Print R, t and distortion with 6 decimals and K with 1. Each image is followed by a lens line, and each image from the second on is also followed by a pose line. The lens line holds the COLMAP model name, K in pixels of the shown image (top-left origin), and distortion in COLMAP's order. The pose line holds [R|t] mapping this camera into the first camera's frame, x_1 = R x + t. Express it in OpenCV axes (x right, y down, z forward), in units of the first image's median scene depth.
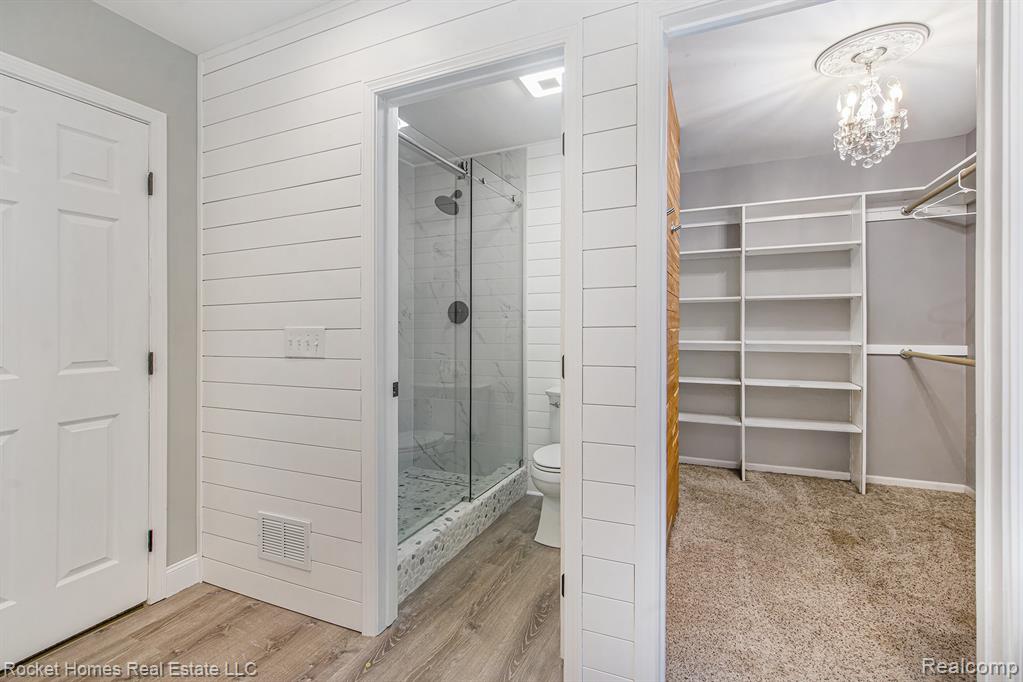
lens RADIAL K [[470.0, 0, 508.9], [0, 470.0, 335.7], [0, 0, 1]] dist [-0.005342, -0.000188]
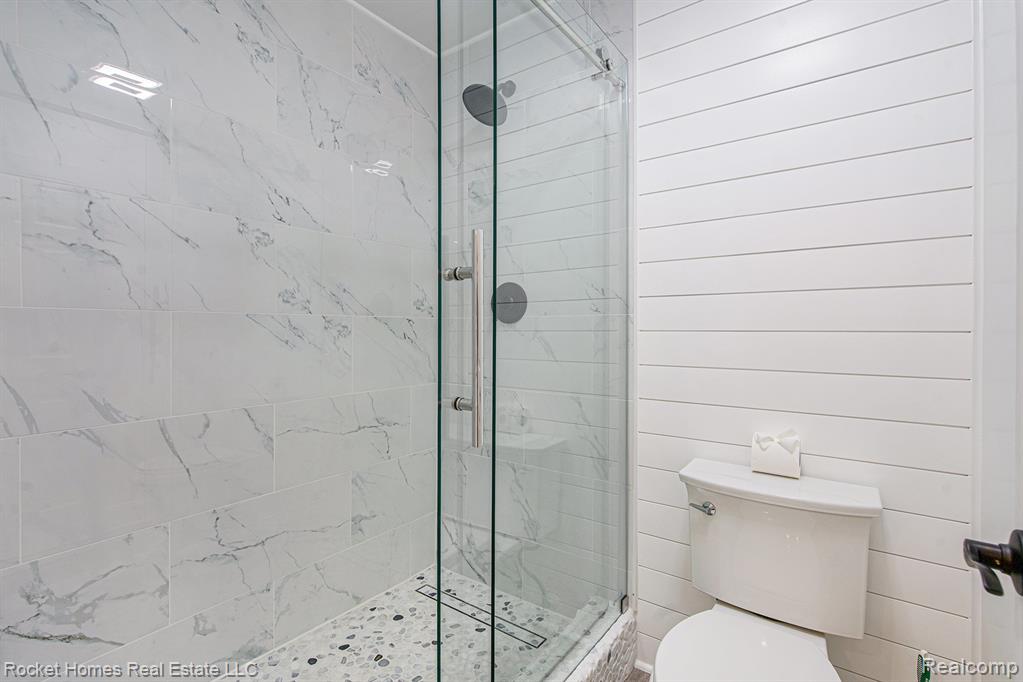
lens RADIAL K [[470.0, 0, 517.0], [0, 470.0, 333.0], [0, 0, 1]] dist [-0.005342, -0.000188]
pose [[0.978367, 0.001497, -0.206873, 0.017582], [-0.002070, 0.999995, -0.002552, -0.013867], [0.206868, 0.002925, 0.978364, 0.490242]]
